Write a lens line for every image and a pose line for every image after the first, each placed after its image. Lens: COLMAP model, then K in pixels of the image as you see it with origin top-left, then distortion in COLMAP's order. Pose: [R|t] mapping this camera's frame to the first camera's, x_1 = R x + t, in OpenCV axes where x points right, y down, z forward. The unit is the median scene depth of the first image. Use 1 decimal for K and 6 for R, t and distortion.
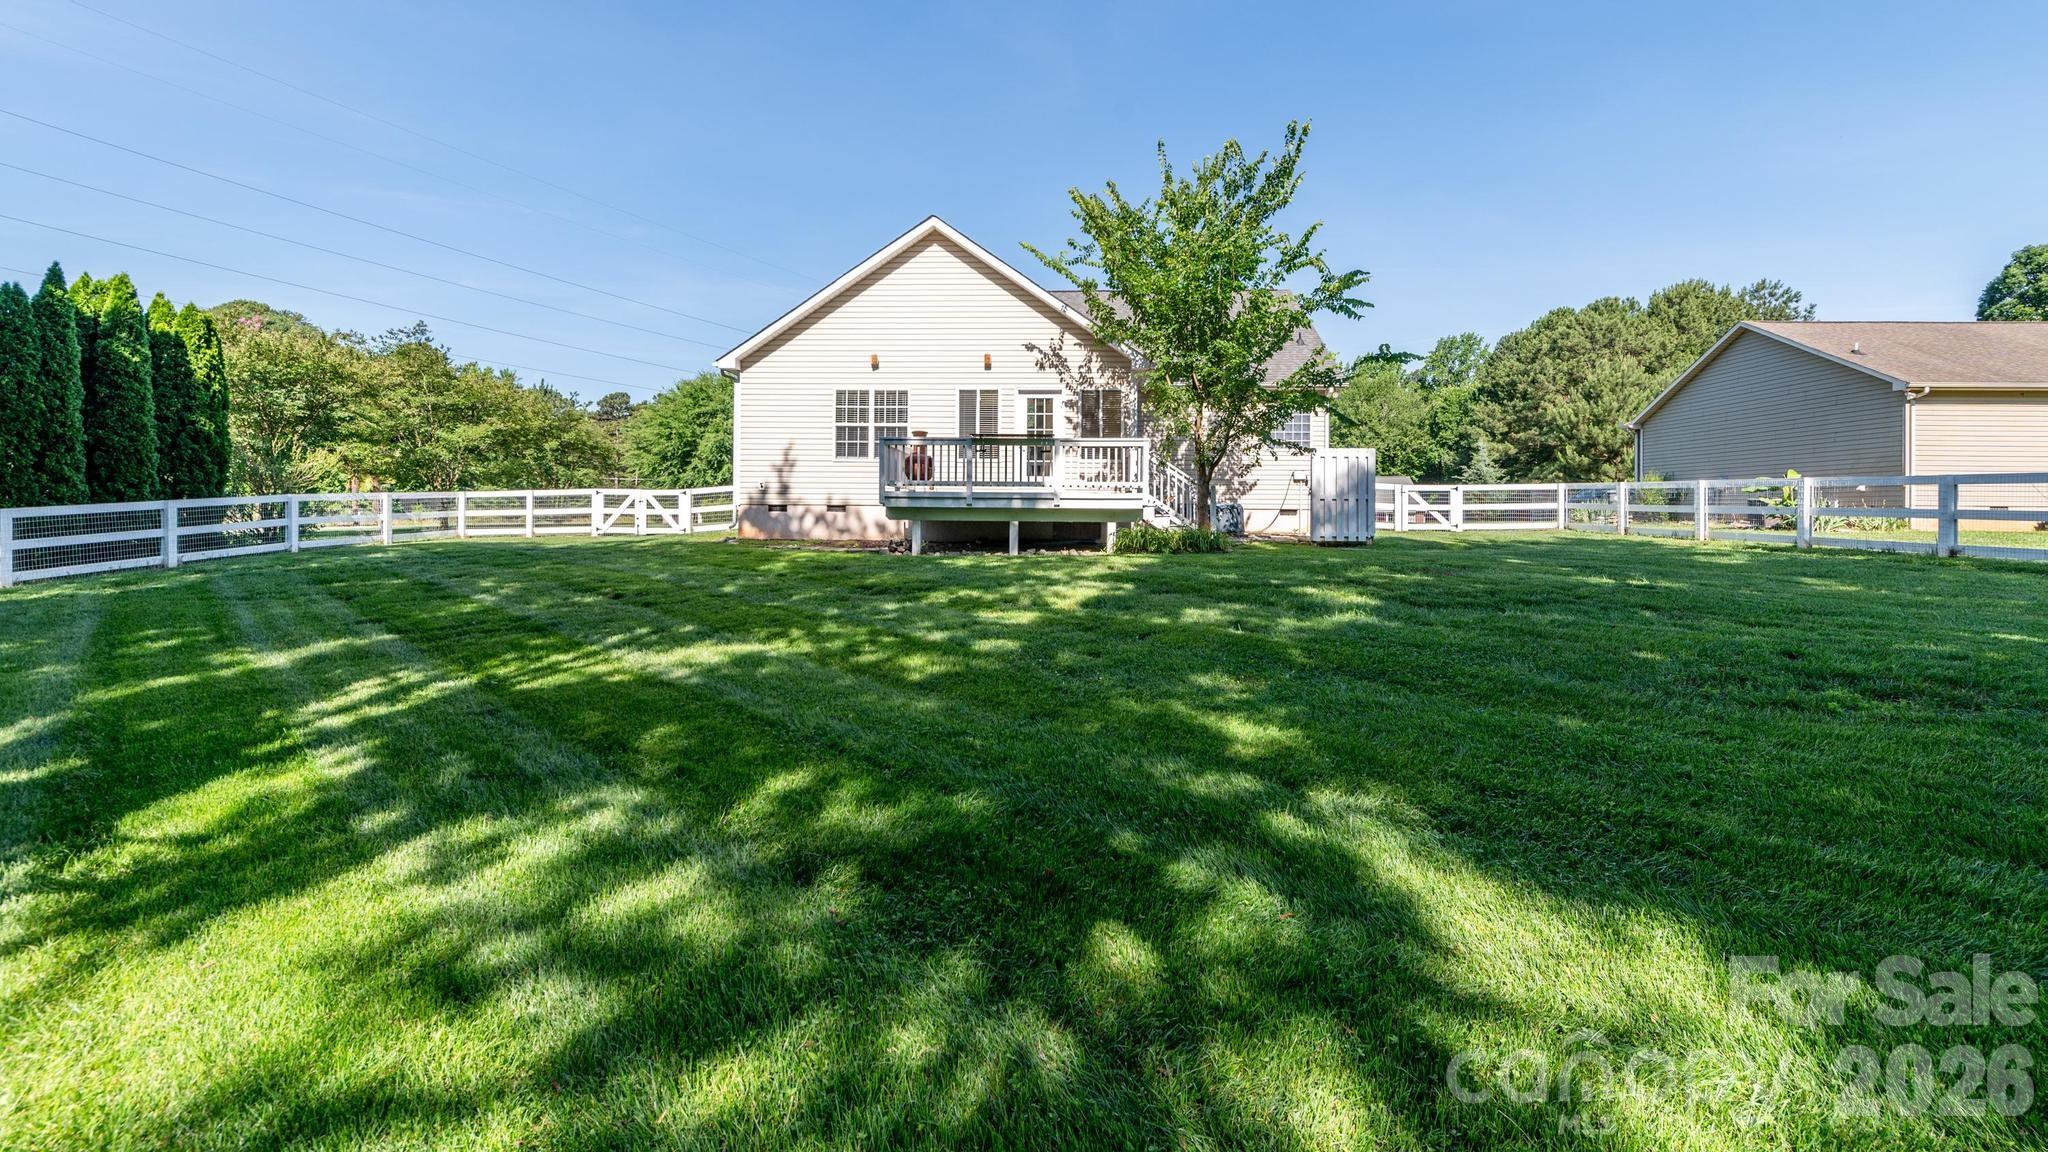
lens RADIAL K [[890.7, 0, 1017.9], [0, 890.7, 493.3], [0, 0, 1]] dist [-0.003895, 0.000802]
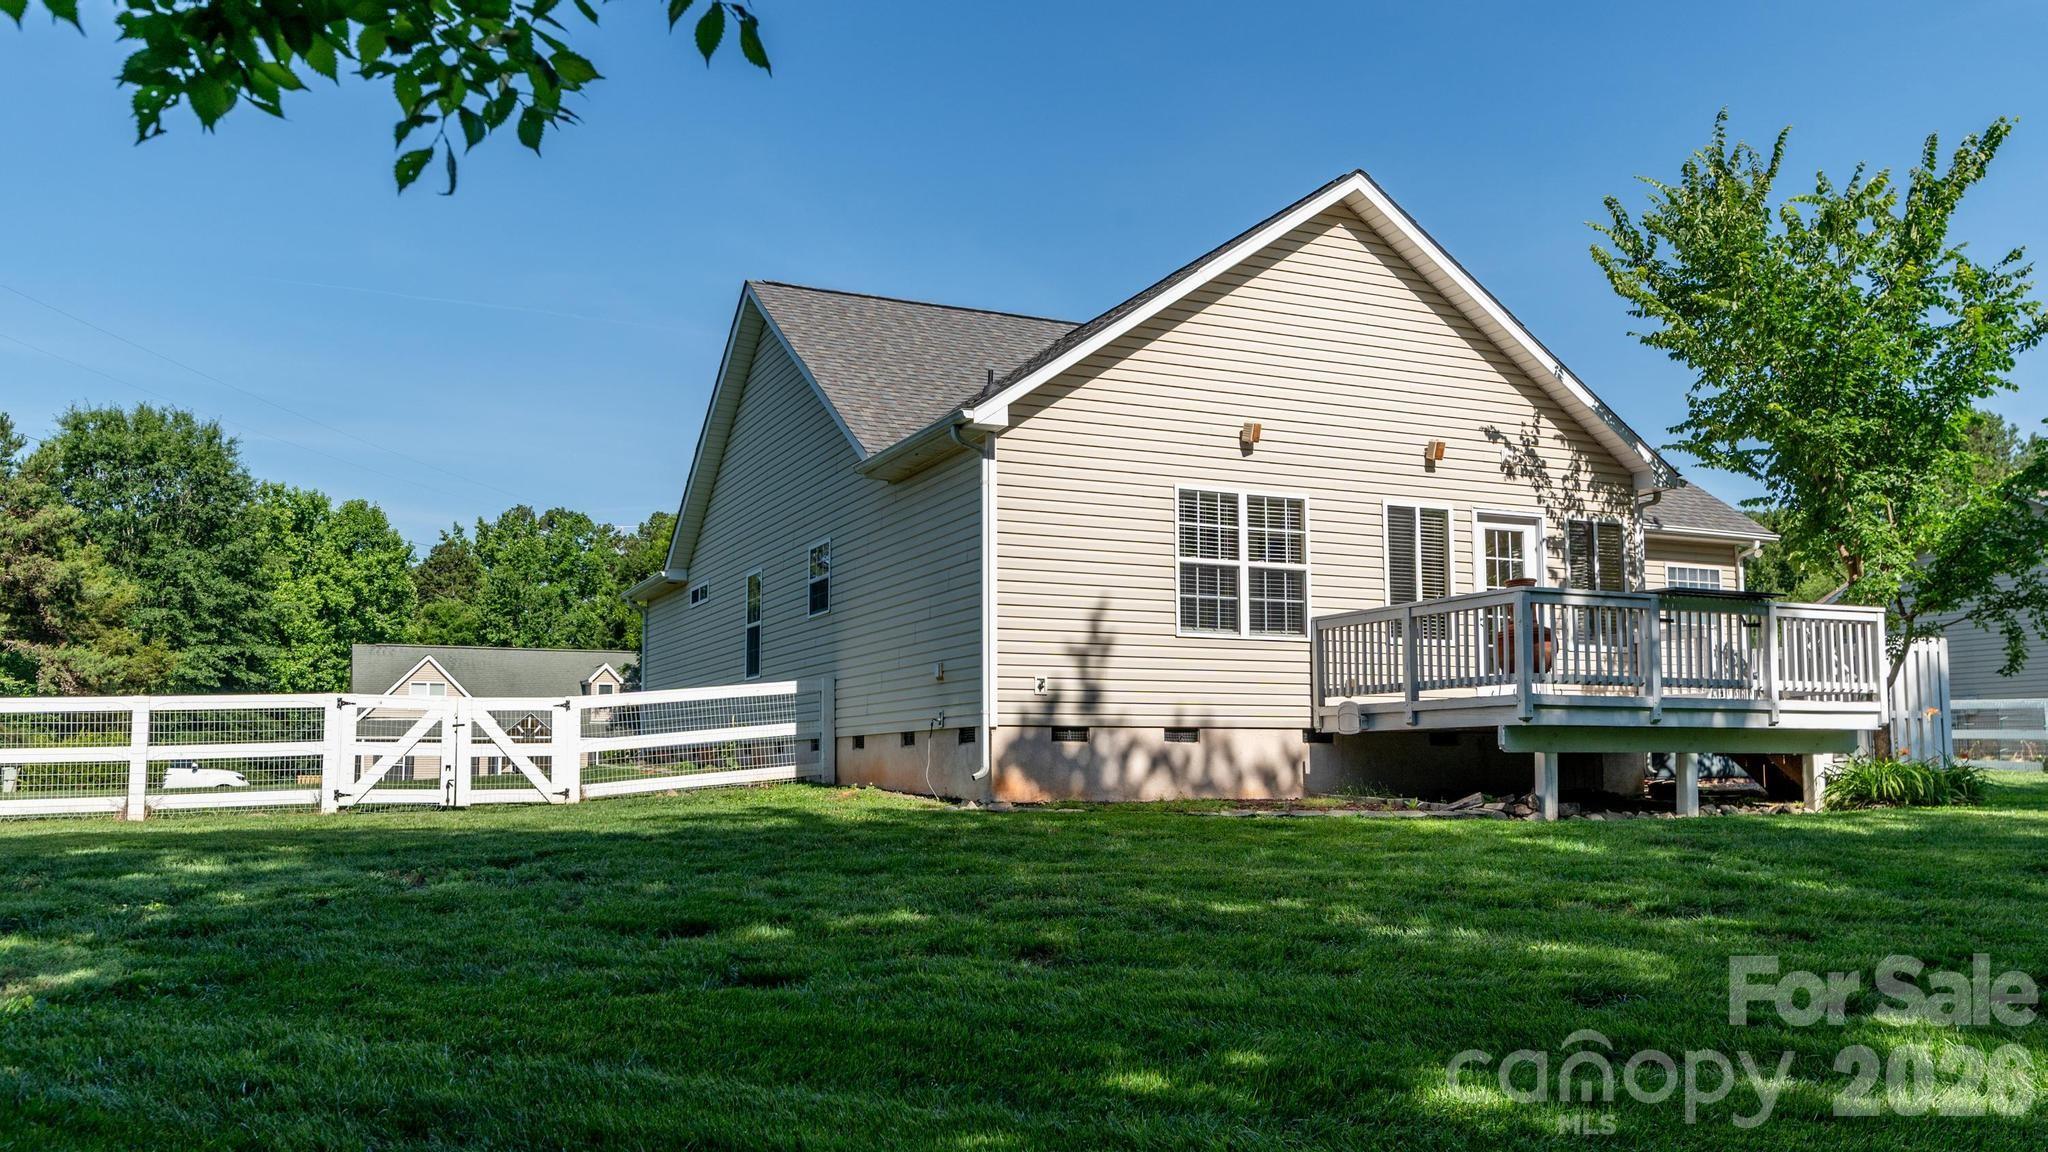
lens RADIAL K [[1599.7, 0, 1044.5], [0, 1599.7, 592.3], [0, 0, 1]] dist [-0.031797, 0.017478]
pose [[0.889511, 0.040227, 0.455140, -0.664952], [0.000031, 0.996112, -0.088101, 0.015873], [-0.456914, 0.078381, 0.886051, 0.273299]]
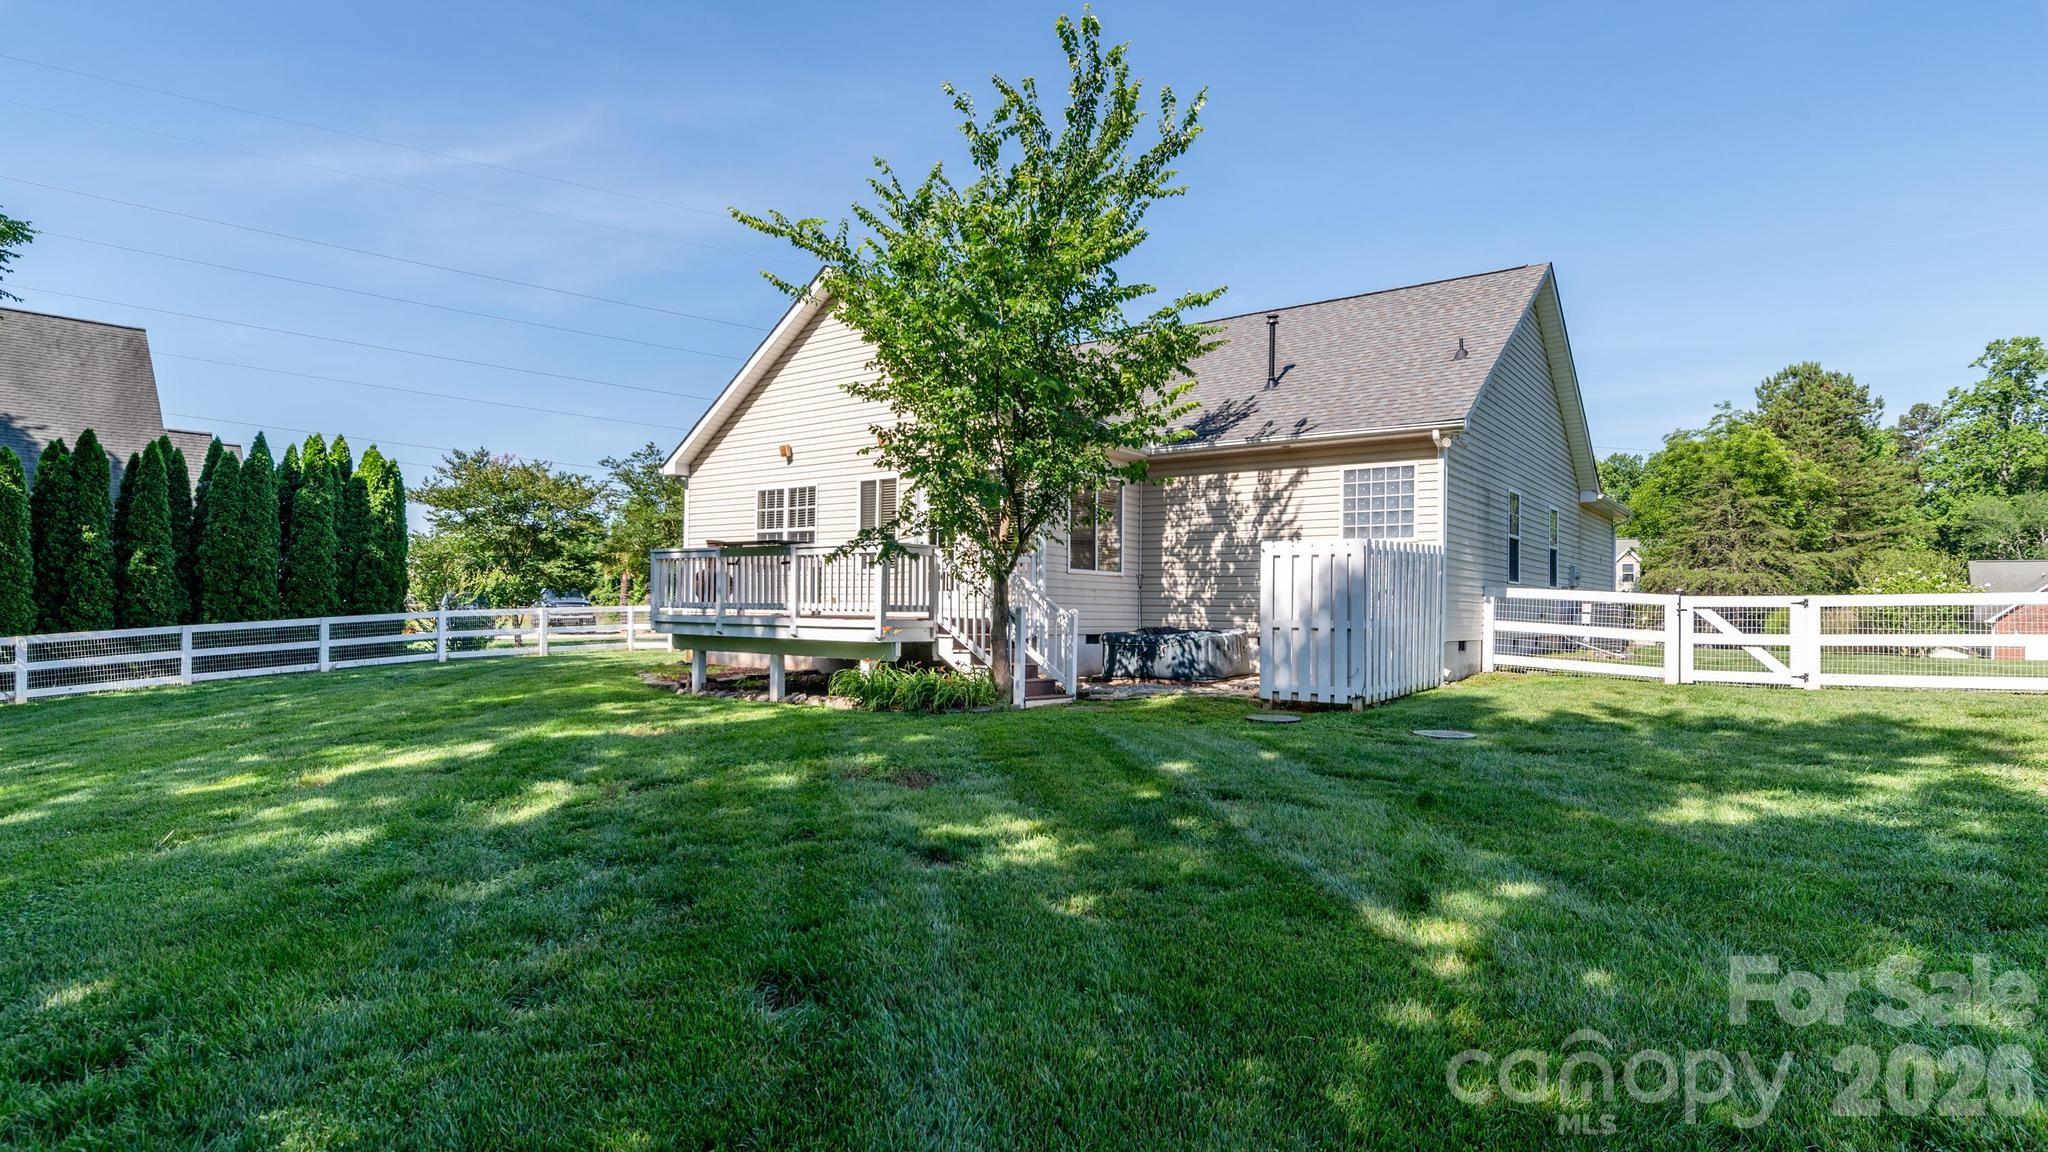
lens RADIAL K [[1089.5, 0, 1010.1], [0, 1089.5, 596.8], [0, 0, 1]] dist [-0.003058, 0.000325]
pose [[0.811327, -0.003092, -0.584585, 0.600071], [0.008106, 0.999949, 0.005961, -0.019132], [0.584537, -0.009575, 0.811311, 0.300088]]
